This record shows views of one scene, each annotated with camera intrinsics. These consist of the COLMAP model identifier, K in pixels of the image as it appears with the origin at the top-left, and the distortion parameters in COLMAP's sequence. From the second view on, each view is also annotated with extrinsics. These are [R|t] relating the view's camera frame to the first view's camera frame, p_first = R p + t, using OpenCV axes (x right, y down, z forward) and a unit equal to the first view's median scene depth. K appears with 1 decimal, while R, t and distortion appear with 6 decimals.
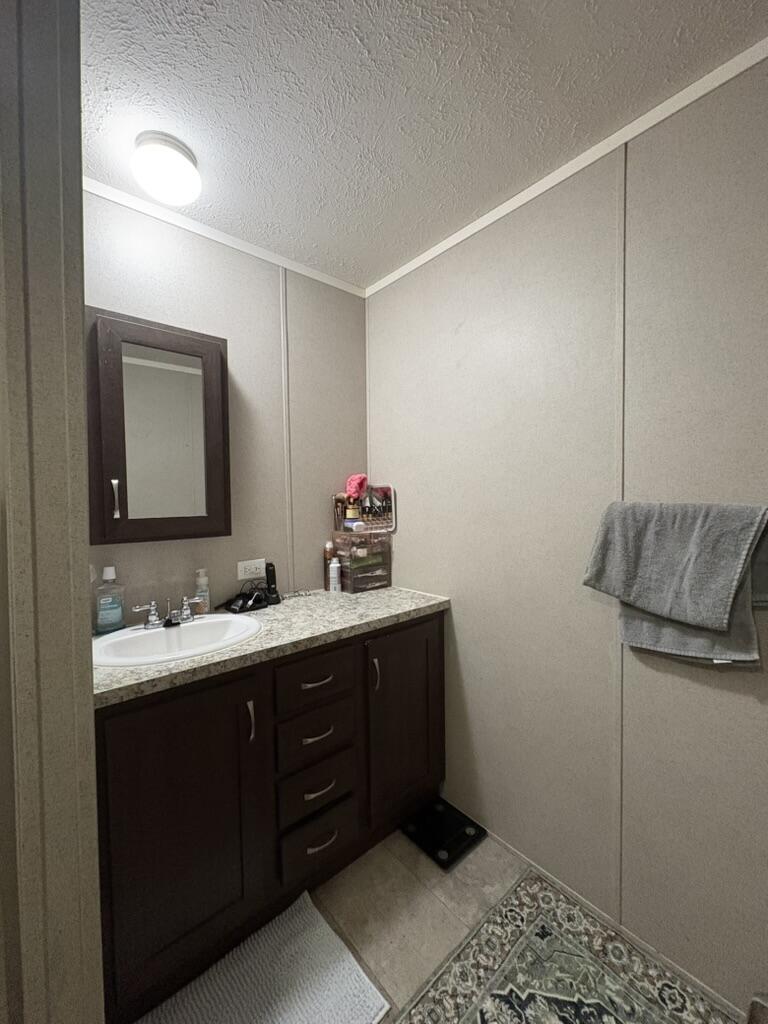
lens RADIAL K [[407.8, 0, 386.1], [0, 407.8, 512.1], [0, 0, 1]] dist [-0.000172, 0.000333]
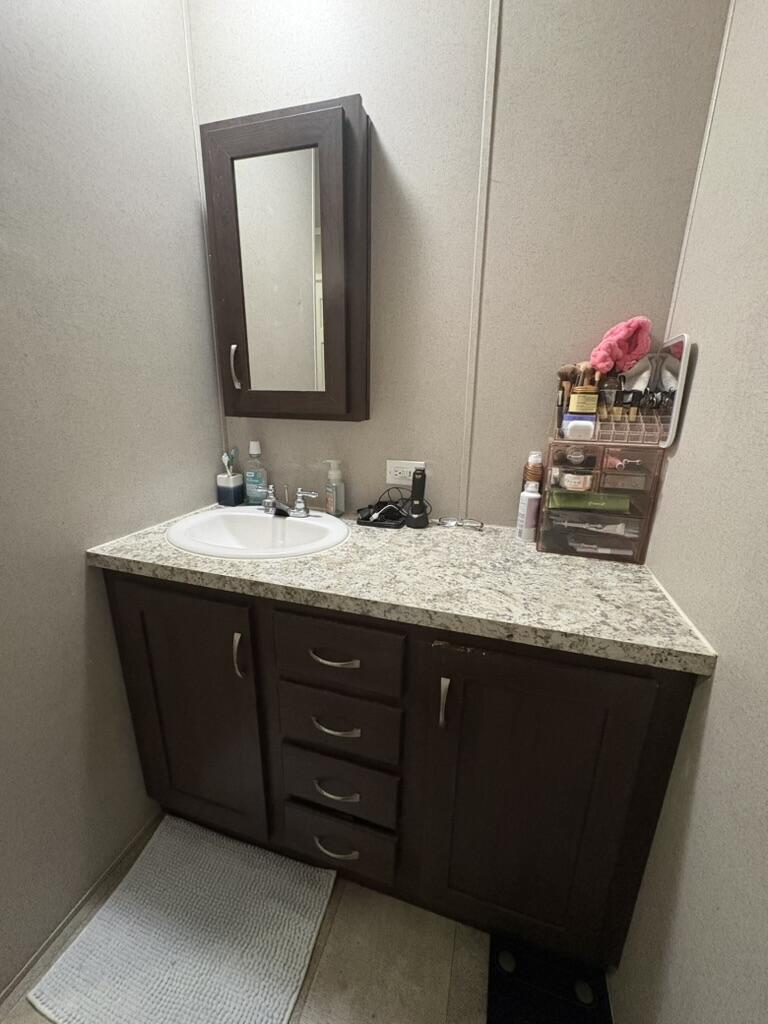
lens RADIAL K [[407.8, 0, 388.5], [0, 407.8, 512.2], [0, 0, 1]] dist [-0.000172, 0.000333]
pose [[0.527390, 0.259619, -0.808986, 0.288863], [-0.053386, 0.960414, 0.273412, 0.010245], [0.847944, -0.101006, 0.520373, 0.642406]]
